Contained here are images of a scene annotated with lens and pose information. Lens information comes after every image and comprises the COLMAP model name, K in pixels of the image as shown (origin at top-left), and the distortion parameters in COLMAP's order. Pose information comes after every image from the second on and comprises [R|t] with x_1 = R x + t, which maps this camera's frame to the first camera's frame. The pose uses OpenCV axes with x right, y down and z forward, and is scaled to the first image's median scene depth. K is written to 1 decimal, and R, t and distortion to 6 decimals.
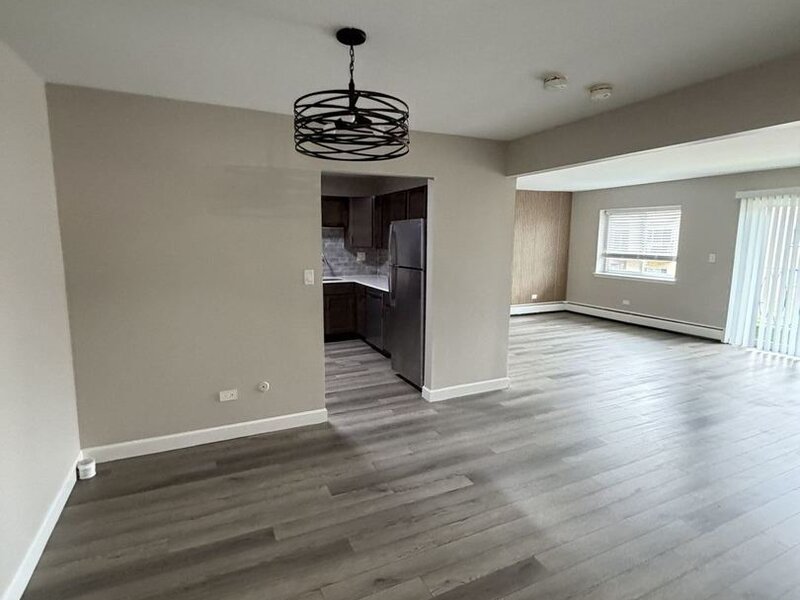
lens RADIAL K [[424.5, 0, 398.5], [0, 424.5, 296.6], [0, 0, 1]] dist [-0.000891, 0.001198]
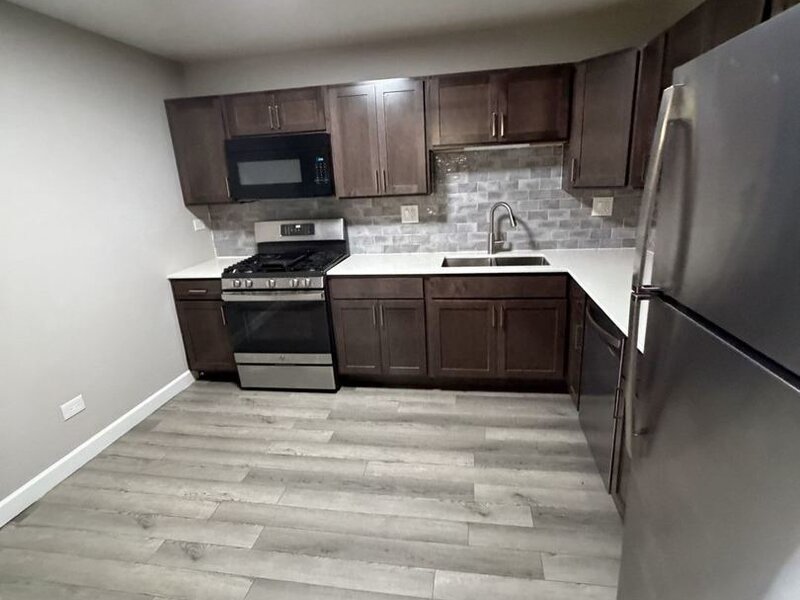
lens RADIAL K [[424.5, 0, 404.4], [0, 424.5, 298.3], [0, 0, 1]] dist [-0.000891, 0.001198]
pose [[0.821539, 0.108652, -0.559705, 0.003167], [-0.020961, 0.986766, 0.160788, -0.098920], [0.569768, -0.120362, 0.812944, 0.747662]]
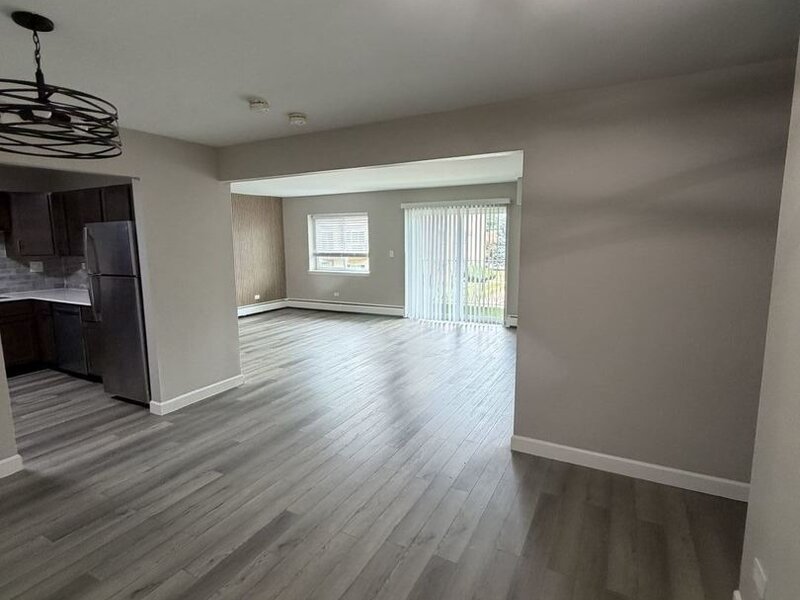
lens RADIAL K [[424.5, 0, 400.2], [0, 424.5, 297.5], [0, 0, 1]] dist [-0.000891, 0.001198]
pose [[0.797826, -0.095620, 0.595257, -0.033553], [0.097988, 0.994780, 0.028465, 0.010891], [-0.594871, 0.035617, 0.803031, -0.072579]]
